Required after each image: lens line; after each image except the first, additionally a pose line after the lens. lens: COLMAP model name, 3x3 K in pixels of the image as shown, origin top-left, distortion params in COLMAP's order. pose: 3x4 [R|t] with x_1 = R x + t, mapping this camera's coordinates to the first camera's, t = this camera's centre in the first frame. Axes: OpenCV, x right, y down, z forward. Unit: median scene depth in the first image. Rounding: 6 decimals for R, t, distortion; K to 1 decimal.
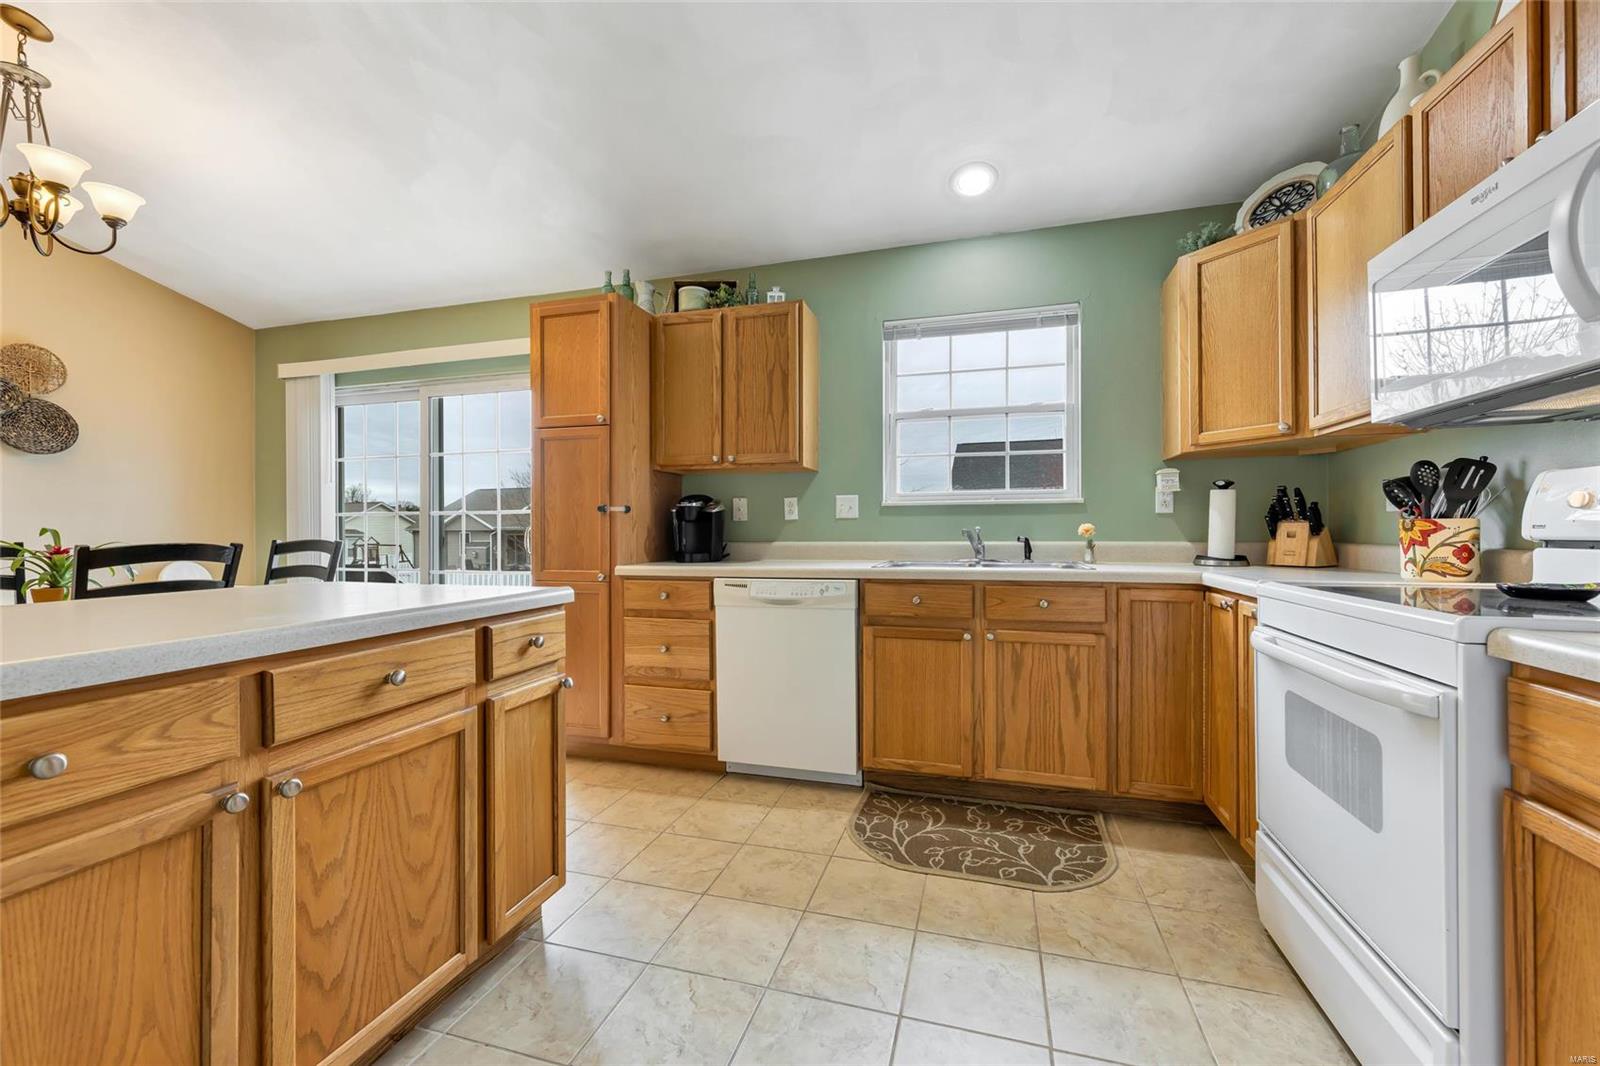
lens RADIAL K [[638.4, 0, 803.7], [0, 638.4, 530.5], [0, 0, 1]] dist [0.001047, -0.000099]
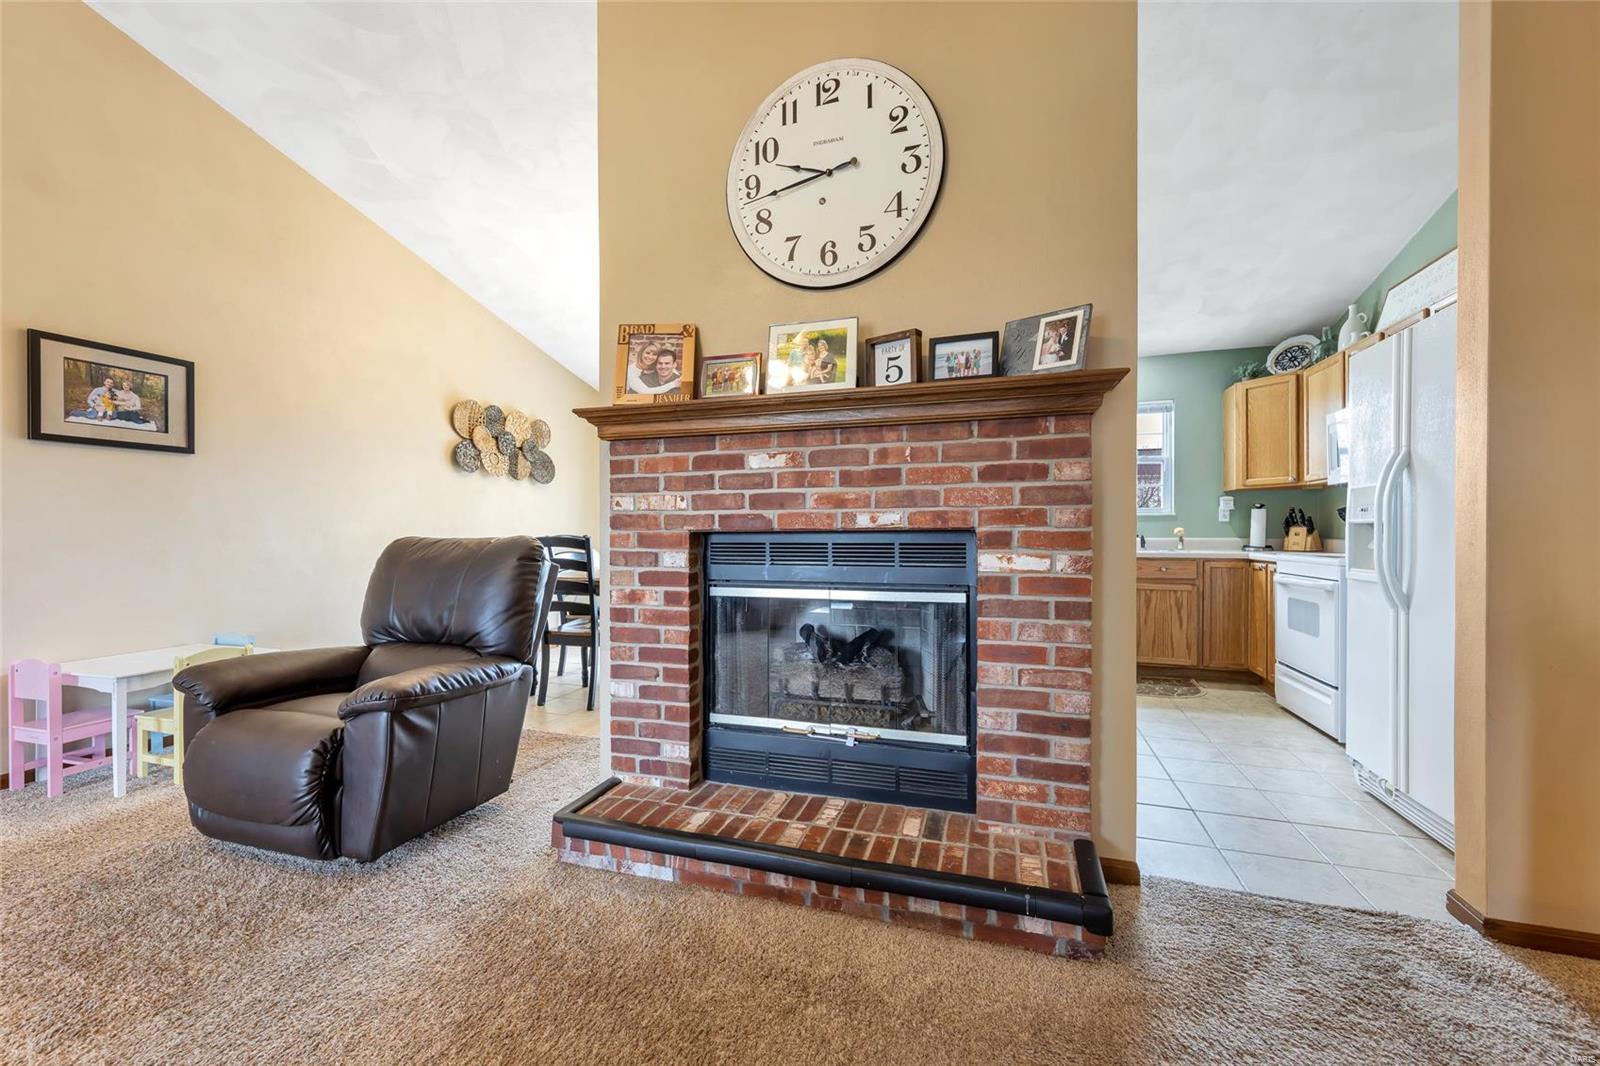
lens RADIAL K [[638.4, 0, 796.5], [0, 638.4, 532.7], [0, 0, 1]] dist [0.001047, -0.000099]
pose [[0.999297, 0.002823, -0.037383, -0.629287], [-0.002694, 0.999990, 0.003512, 0.000666], [0.037393, -0.003409, 0.999295, -0.922471]]
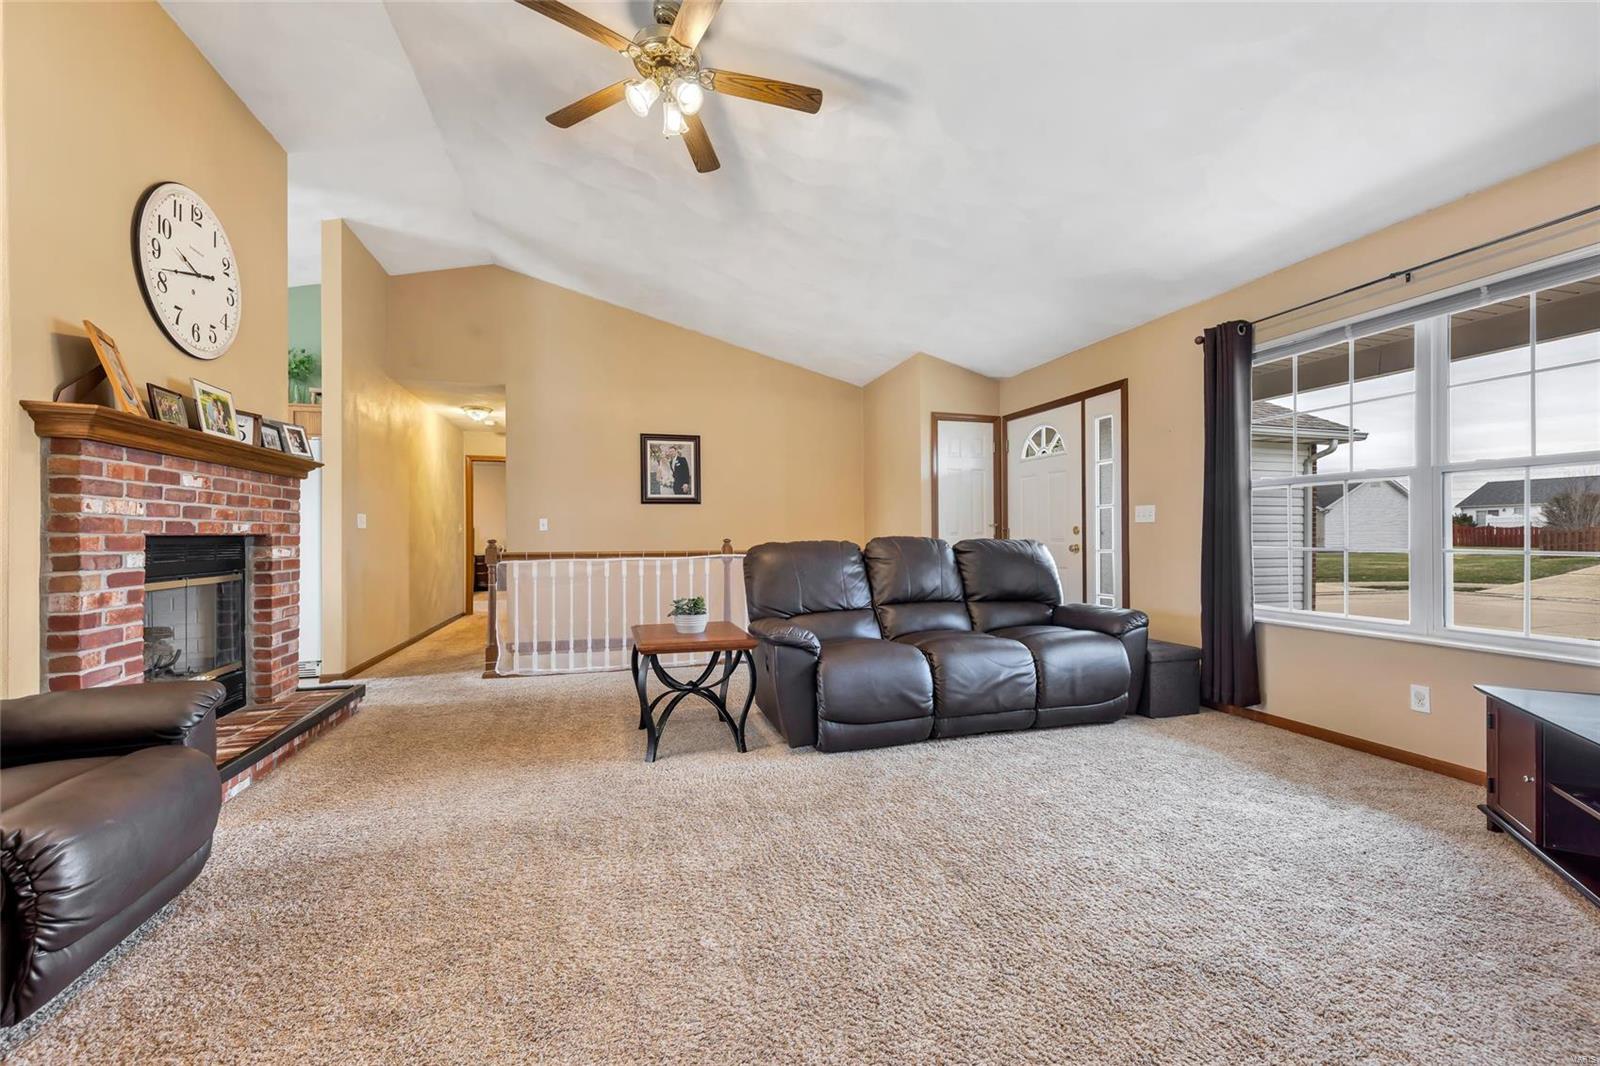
lens RADIAL K [[638.4, 0, 796.6], [0, 638.4, 537.8], [0, 0, 1]] dist [0.001047, -0.000099]
pose [[-0.536127, 0.005774, 0.844118, -4.745774], [0.002870, 0.999983, -0.005017, 0.037335], [-0.844132, -0.000268, -0.536135, 0.538952]]
